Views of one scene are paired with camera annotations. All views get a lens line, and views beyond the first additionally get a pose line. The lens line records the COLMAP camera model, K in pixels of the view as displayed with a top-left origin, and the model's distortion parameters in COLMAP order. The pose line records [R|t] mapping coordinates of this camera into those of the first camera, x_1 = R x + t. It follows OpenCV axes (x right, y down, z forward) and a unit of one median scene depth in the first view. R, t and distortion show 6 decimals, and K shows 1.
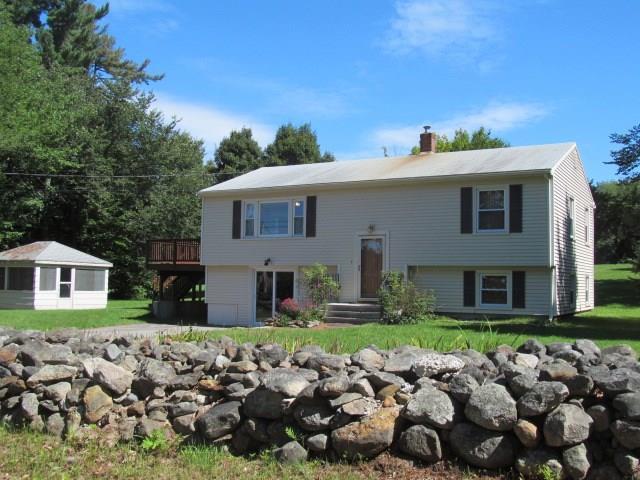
lens RADIAL K [[676.8, 0, 320.1], [0, 676.8, 240.8], [0, 0, 1]] dist [-0.069116, 0.000000]
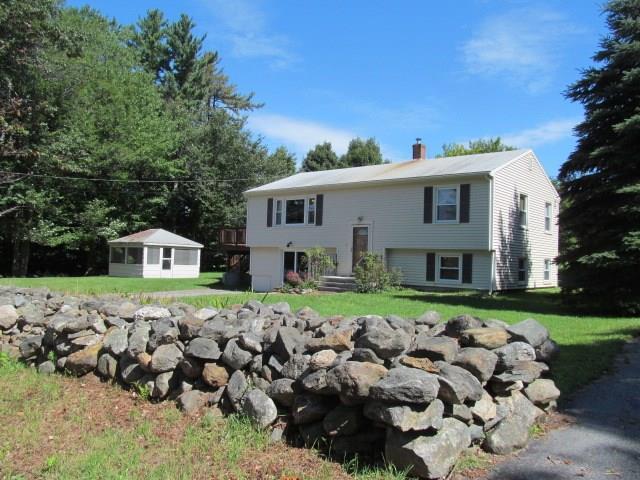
lens RADIAL K [[526.5, 0, 320.1], [0, 526.5, 238.5], [0, 0, 1]] dist [-0.070943, 0.023802]
pose [[0.984966, 0.007478, -0.172584, 0.148115], [-0.004508, 0.999835, 0.017594, 0.000808], [0.172687, -0.016551, 0.984838, -0.003115]]
